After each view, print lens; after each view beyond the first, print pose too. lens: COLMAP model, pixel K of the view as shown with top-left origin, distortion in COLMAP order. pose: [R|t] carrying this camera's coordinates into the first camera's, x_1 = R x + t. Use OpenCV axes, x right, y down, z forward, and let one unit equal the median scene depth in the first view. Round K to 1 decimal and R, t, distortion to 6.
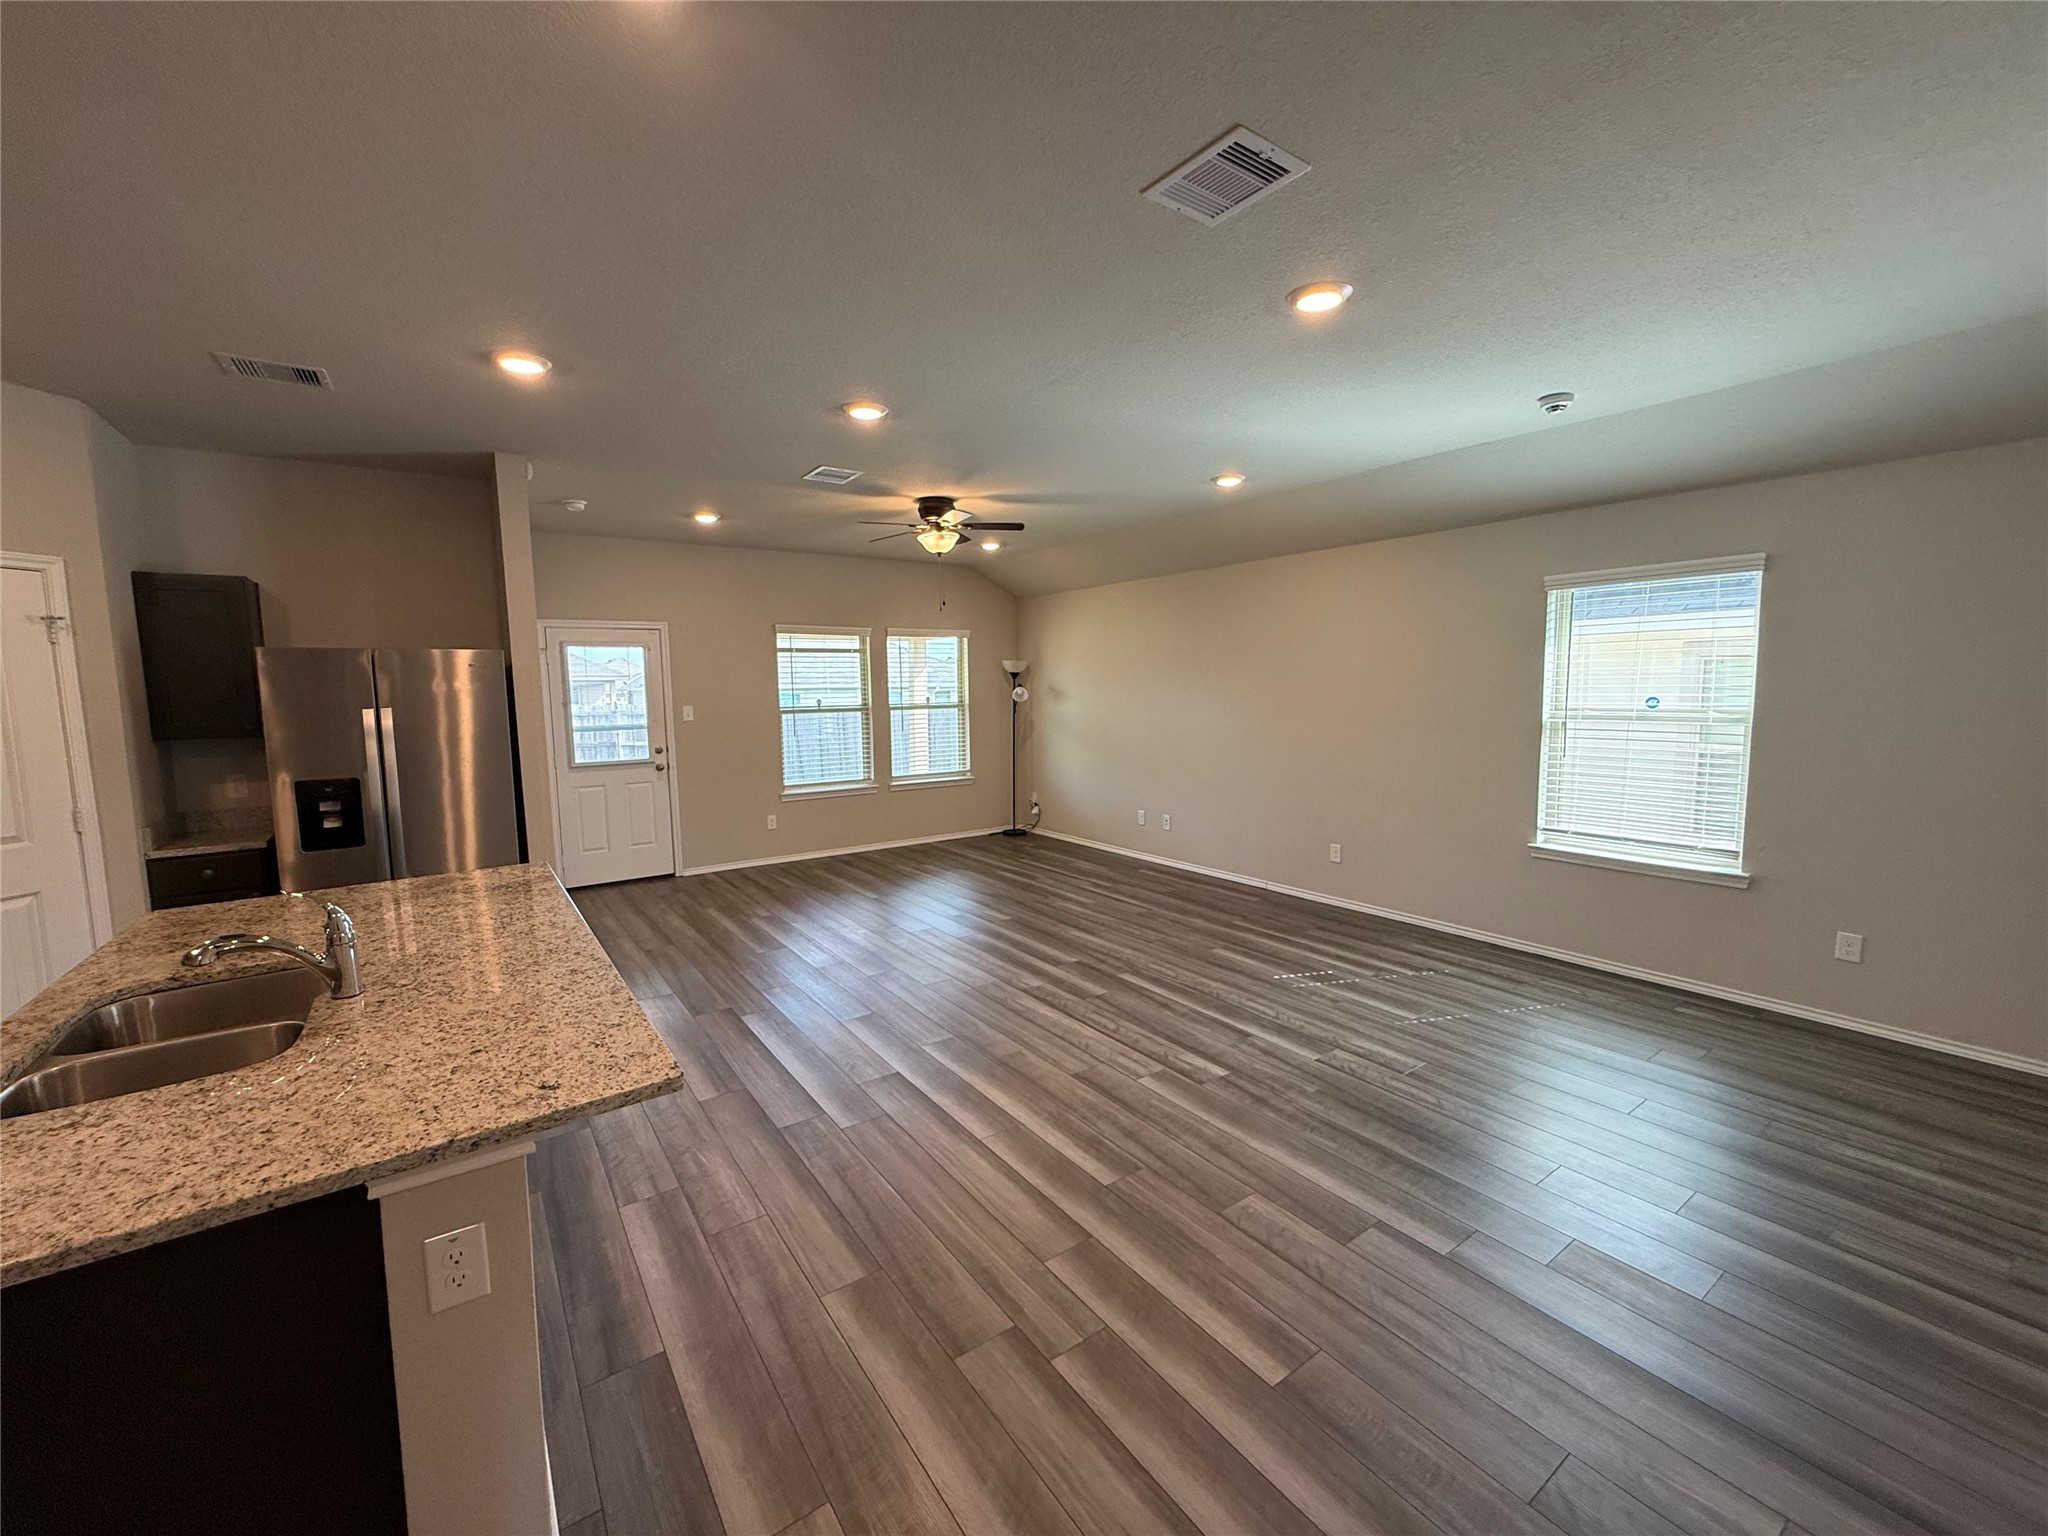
lens RADIAL K [[818.2, 0, 1018.5], [0, 818.2, 767.3], [0, 0, 1]] dist [-0.000320, -0.000201]
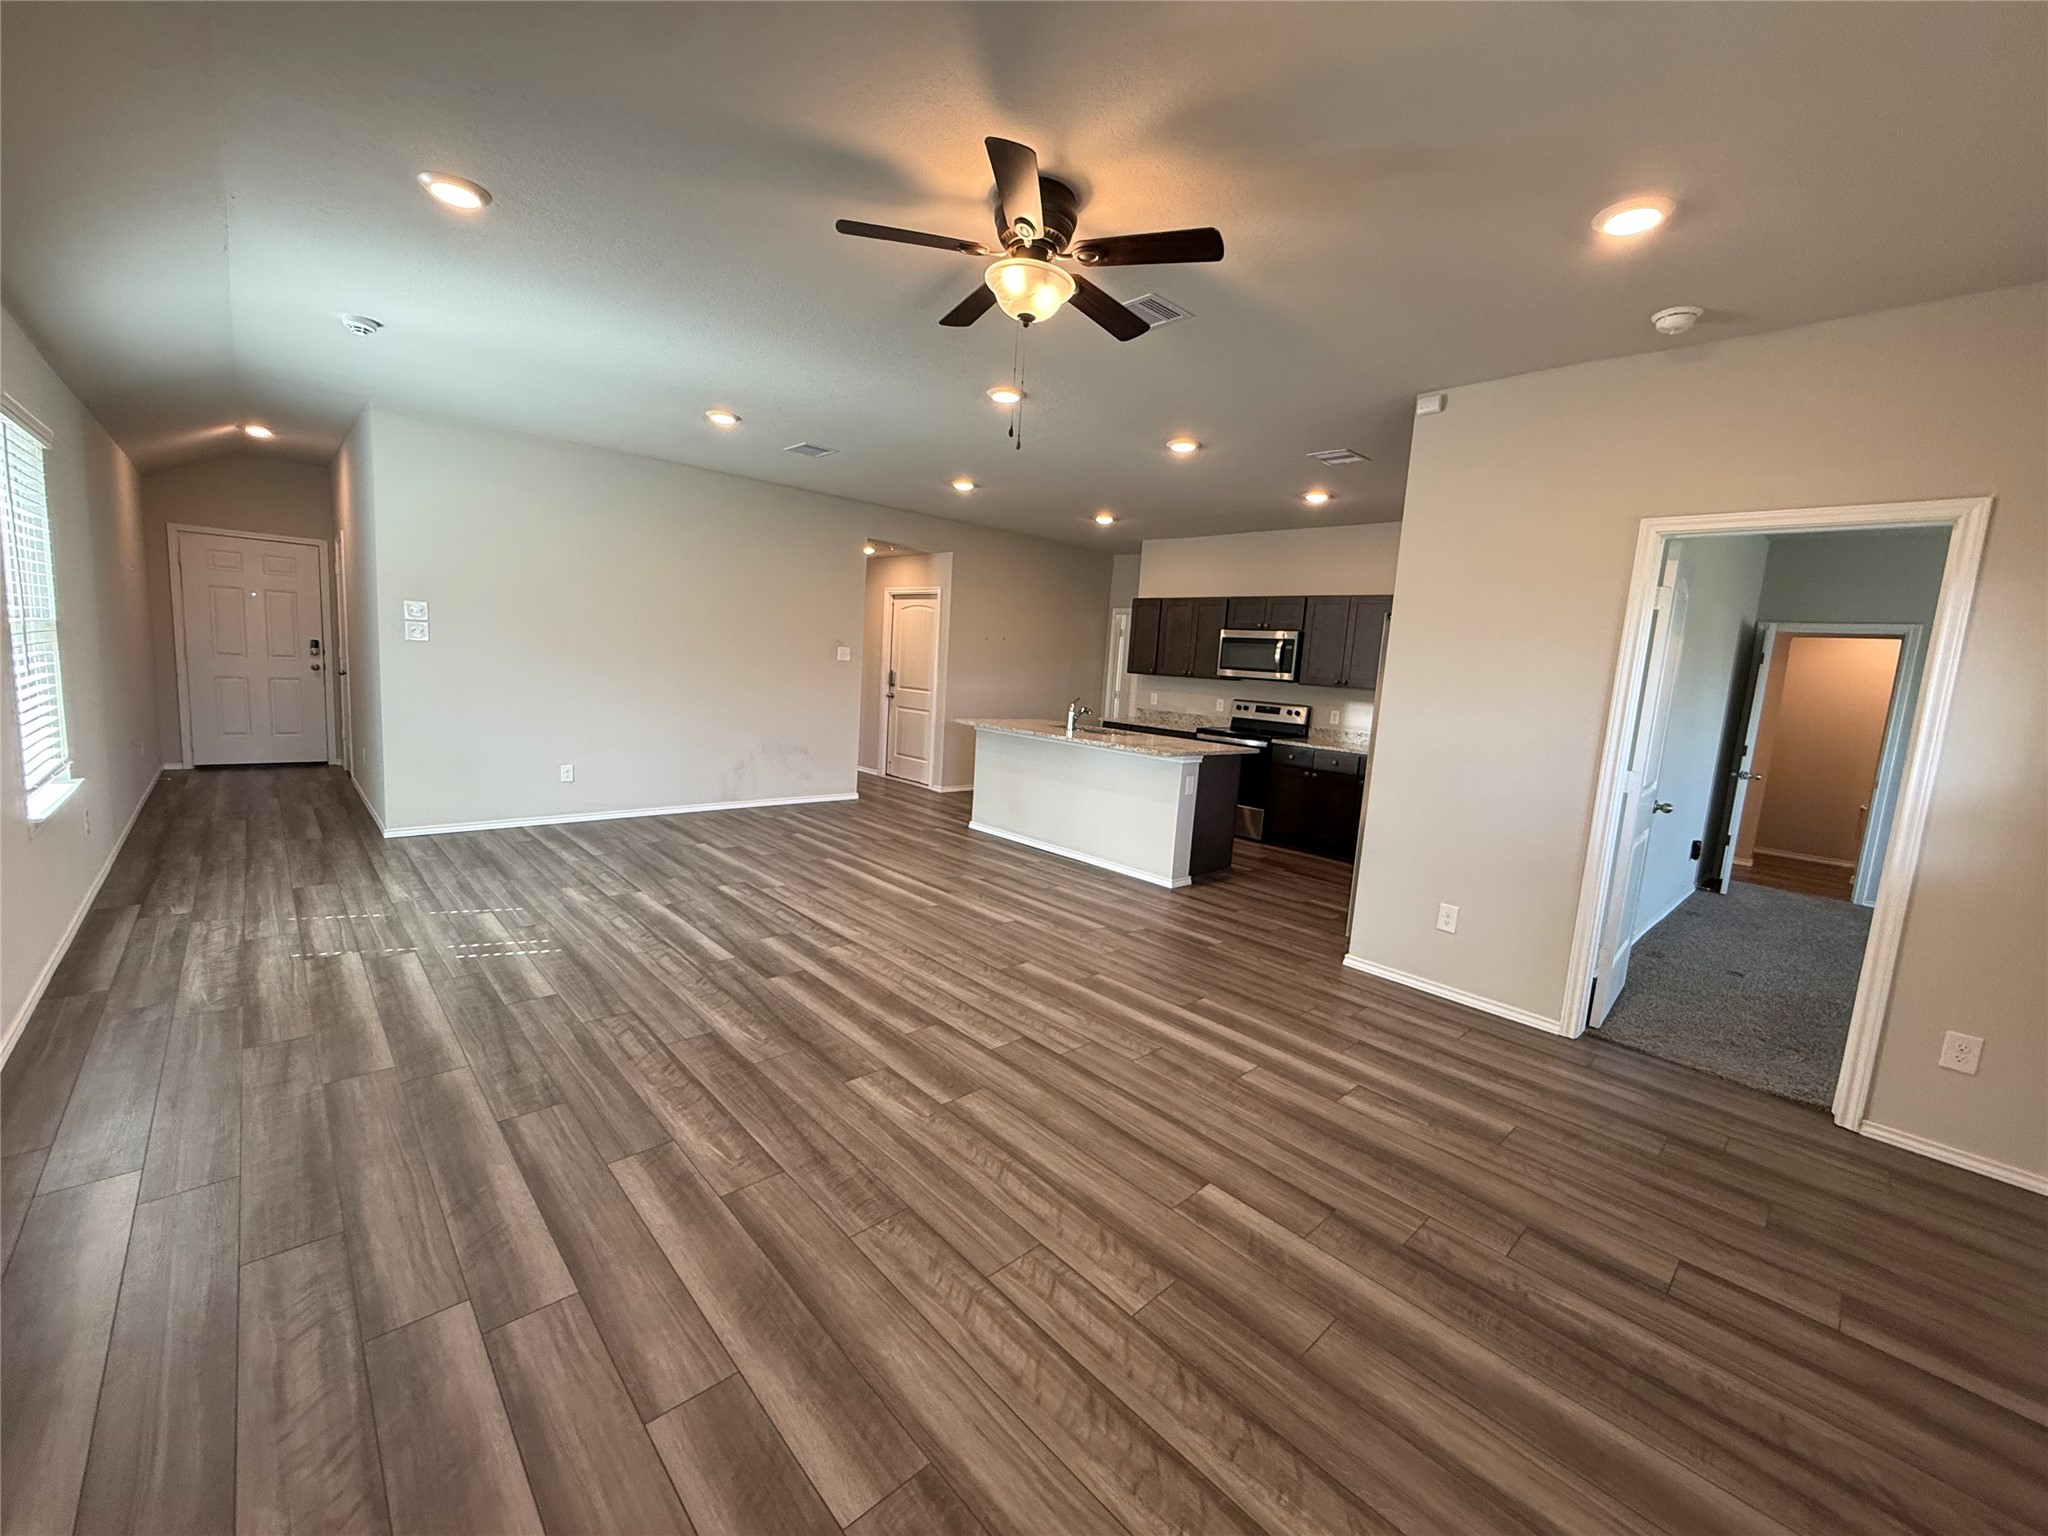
lens RADIAL K [[814.7, 0, 1015.6], [0, 814.7, 766.6], [0, 0, 1]] dist [0.001096, 0.000119]
pose [[-0.989668, -0.031693, -0.139832, -0.050736], [-0.063774, 0.970781, 0.231339, -0.180824], [0.128414, 0.237867, -0.962772, 2.175973]]
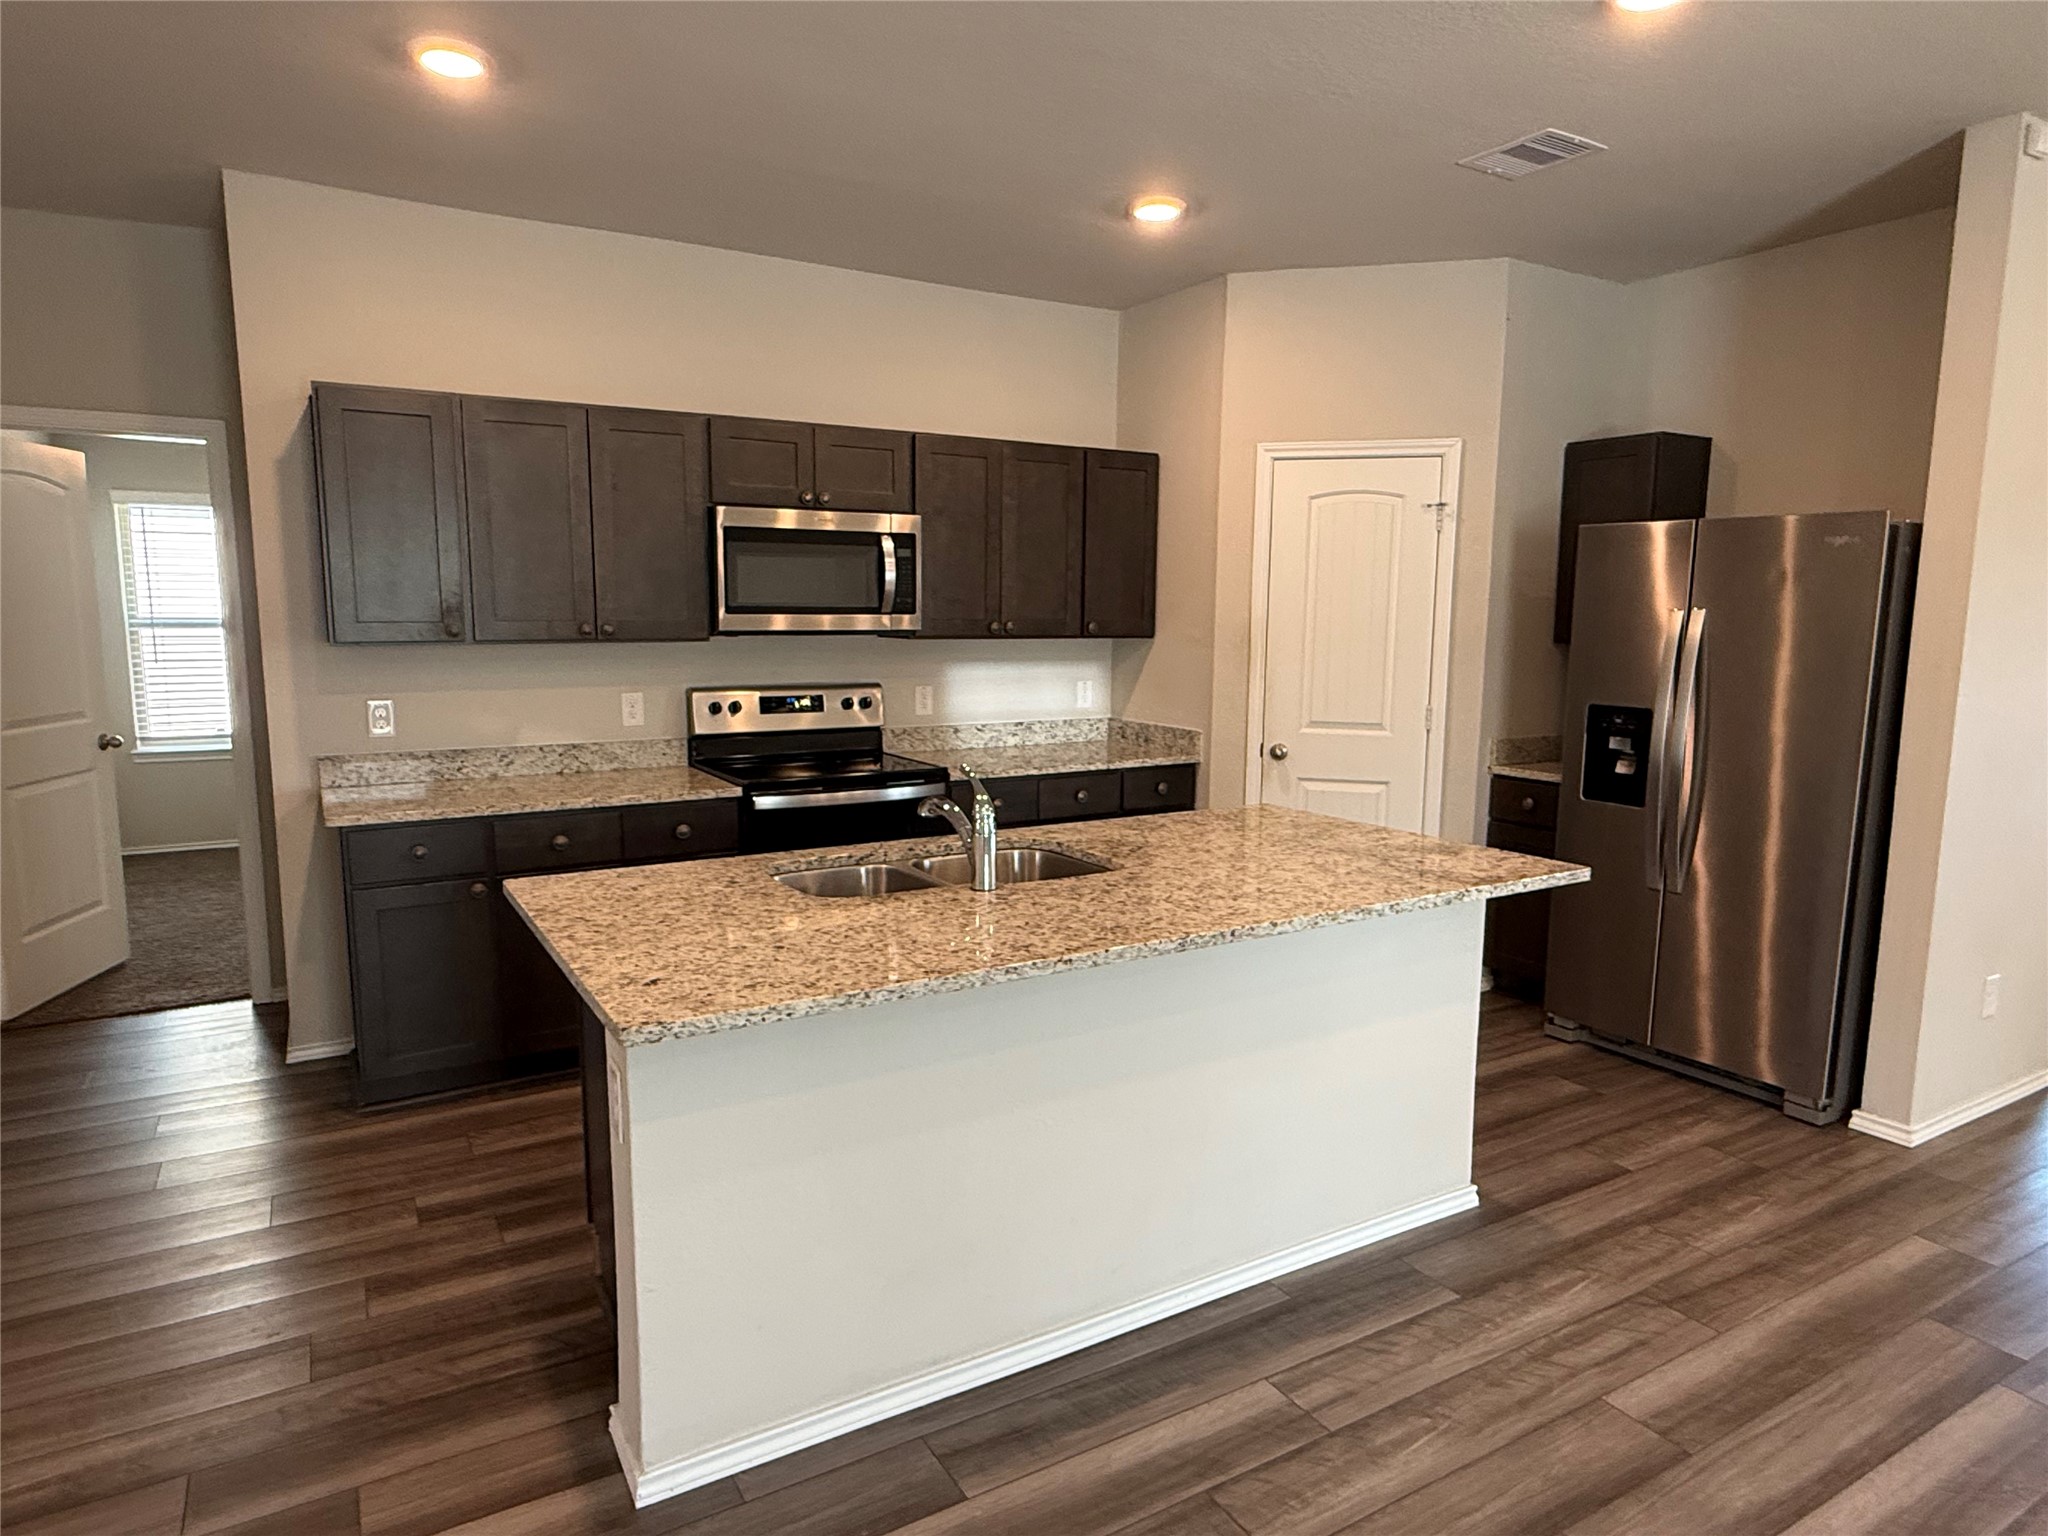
lens RADIAL K [[1212.8, 0, 1011.8], [0, 1212.8, 774.9], [0, 0, 1]] dist [-0.001306, -0.000976]
pose [[-0.082228, 0.153506, -0.984721, 0.268187], [-0.109816, 0.980654, 0.162042, -0.040730], [0.990545, 0.121462, -0.063780, 0.549668]]
